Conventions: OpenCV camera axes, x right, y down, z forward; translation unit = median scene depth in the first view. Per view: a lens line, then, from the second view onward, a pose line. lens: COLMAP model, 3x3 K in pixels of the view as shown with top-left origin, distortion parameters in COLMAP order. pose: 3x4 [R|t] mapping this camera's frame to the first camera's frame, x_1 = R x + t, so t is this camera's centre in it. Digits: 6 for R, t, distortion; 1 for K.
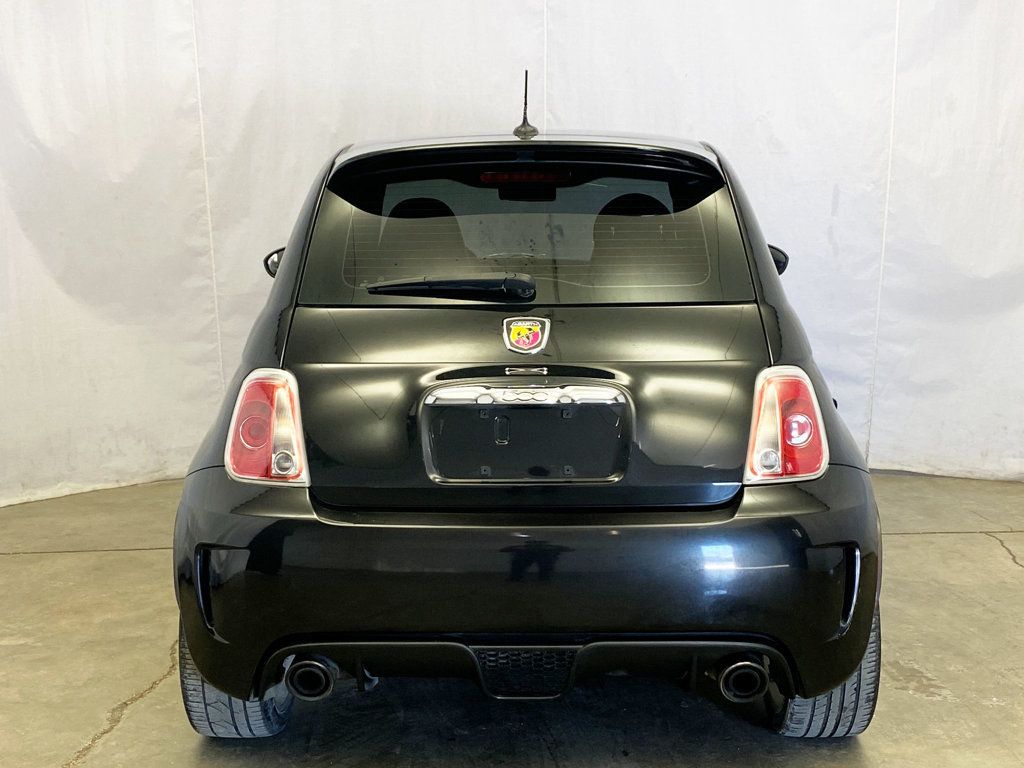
lens RADIAL K [[1419.6, 0, 512.0], [0, 1419.6, 384.0], [0, 0, 1]] dist [0.291452, -1.133127]
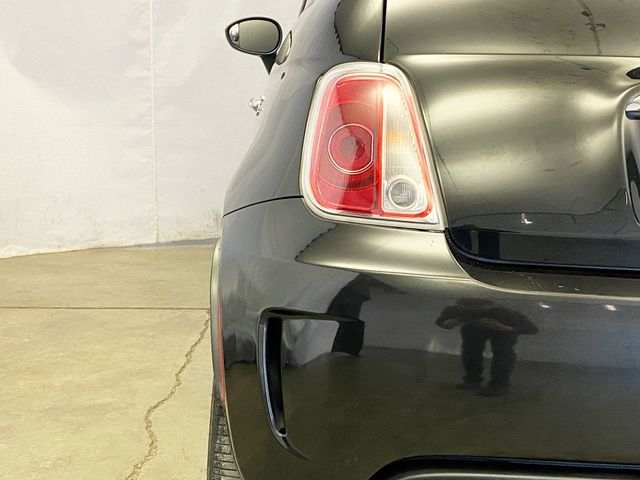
lens RADIAL K [[887.2, 0, 320.0], [0, 887.2, 240.0], [0, 0, 1]] dist [0.291452, -1.133127]
pose [[0.997856, 0.043078, 0.049268, -0.124260], [-0.044572, 0.998566, 0.029651, 0.037985], [-0.047920, -0.031784, 0.998345, 0.338522]]
